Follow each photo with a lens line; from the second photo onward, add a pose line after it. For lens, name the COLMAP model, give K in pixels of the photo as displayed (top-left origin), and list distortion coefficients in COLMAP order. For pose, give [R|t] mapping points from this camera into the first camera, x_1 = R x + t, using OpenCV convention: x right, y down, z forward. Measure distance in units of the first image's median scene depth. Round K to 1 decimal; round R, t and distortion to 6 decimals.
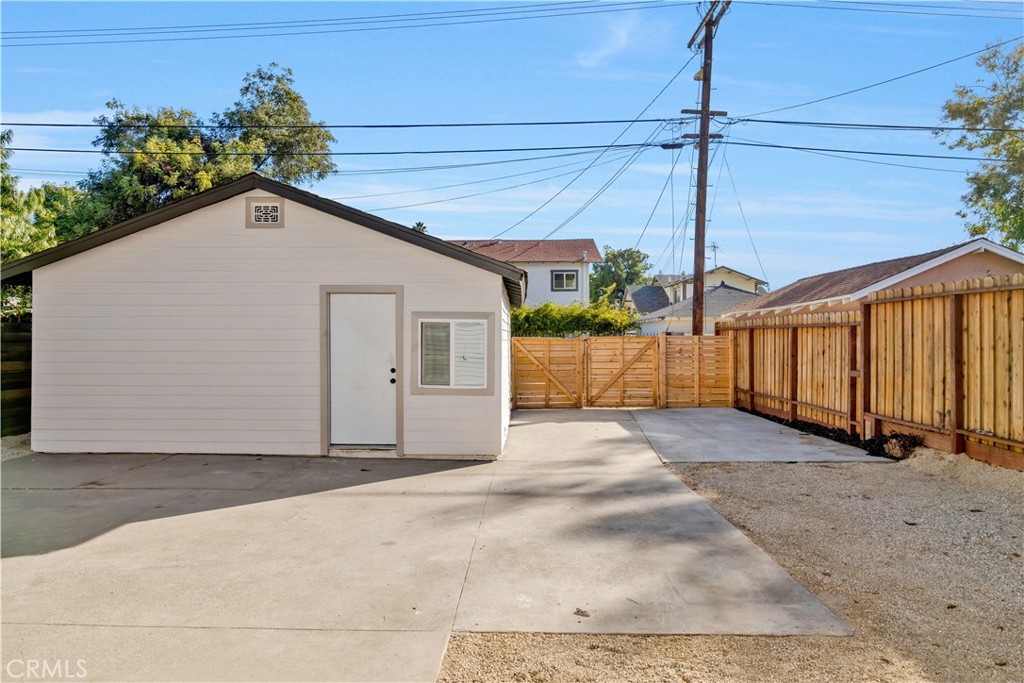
lens RADIAL K [[662.2, 0, 513.9], [0, 662.2, 339.7], [0, 0, 1]] dist [-0.004536, -0.000660]
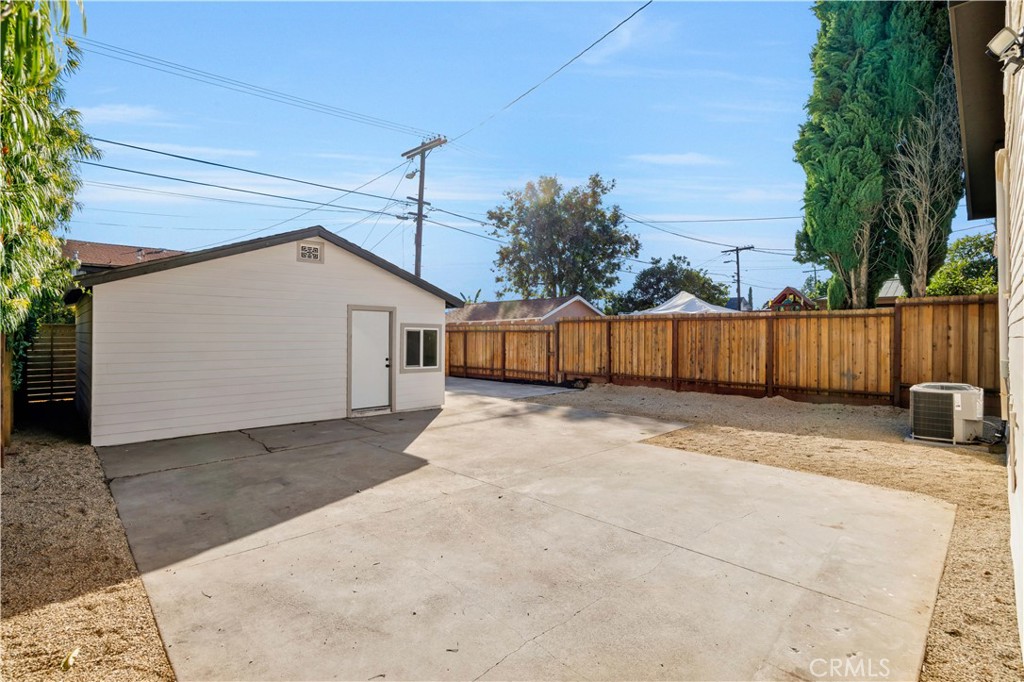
lens RADIAL K [[488.7, 0, 513.4], [0, 488.7, 335.9], [0, 0, 1]] dist [-0.010214, 0.000021]
pose [[0.695984, -0.001508, 0.718055, -0.762412], [0.000233, 0.999998, 0.001874, -0.011590], [-0.718057, -0.001137, 0.695984, -0.041044]]
